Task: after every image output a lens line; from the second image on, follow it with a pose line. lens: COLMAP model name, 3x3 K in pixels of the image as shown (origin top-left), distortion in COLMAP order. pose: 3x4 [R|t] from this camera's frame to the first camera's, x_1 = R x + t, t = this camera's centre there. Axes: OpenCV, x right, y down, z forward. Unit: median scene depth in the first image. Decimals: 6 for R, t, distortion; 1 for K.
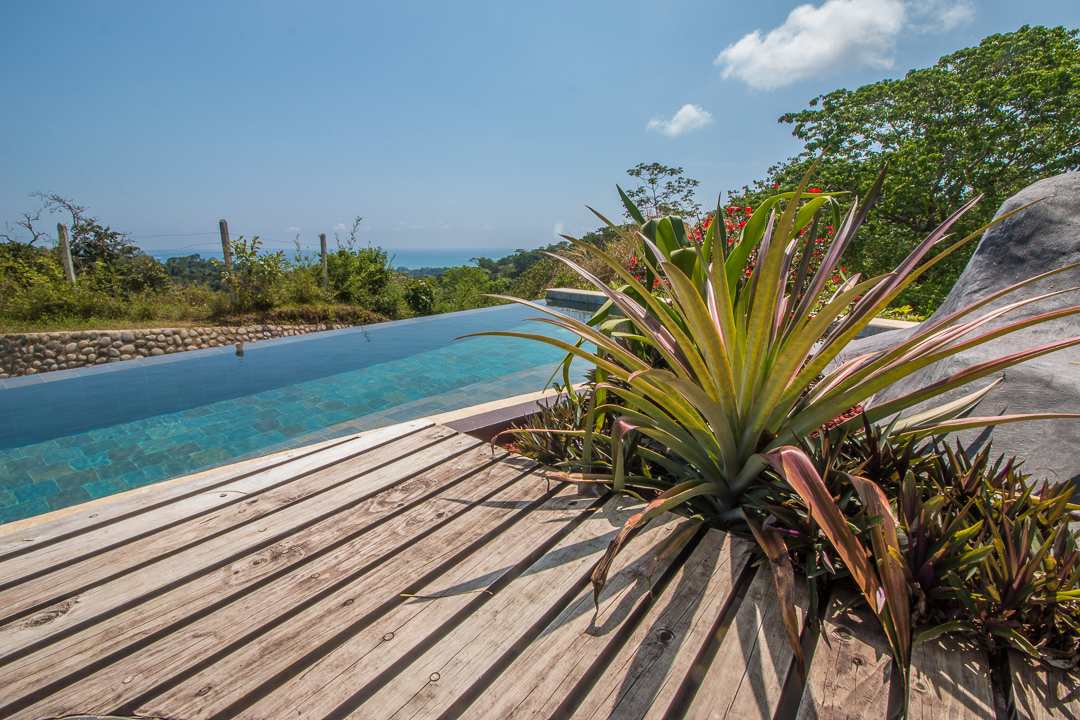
lens RADIAL K [[493.1, 0, 535.6], [0, 493.1, 357.0], [0, 0, 1]] dist [-0.003429, -0.000353]
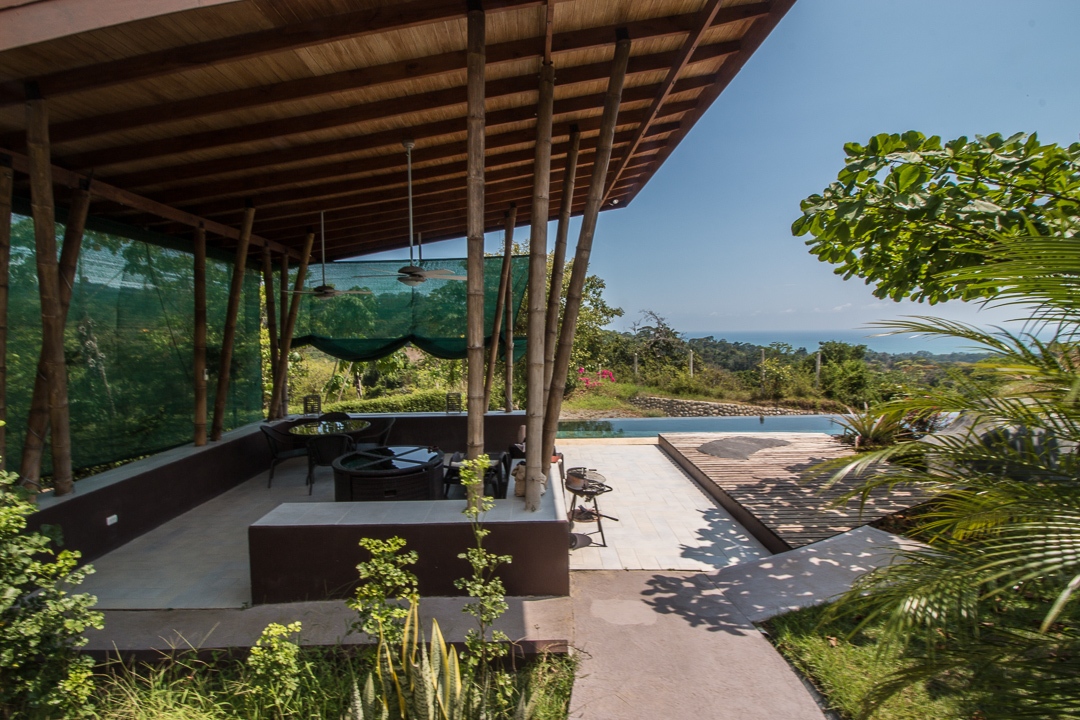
lens RADIAL K [[493.1, 0, 535.0], [0, 493.1, 354.1], [0, 0, 1]] dist [-0.003429, -0.000353]
pose [[0.596916, 0.028991, -0.801780, 0.334111], [-0.160162, 0.983538, -0.083675, 0.033982], [0.786155, 0.178361, 0.591733, -0.742138]]
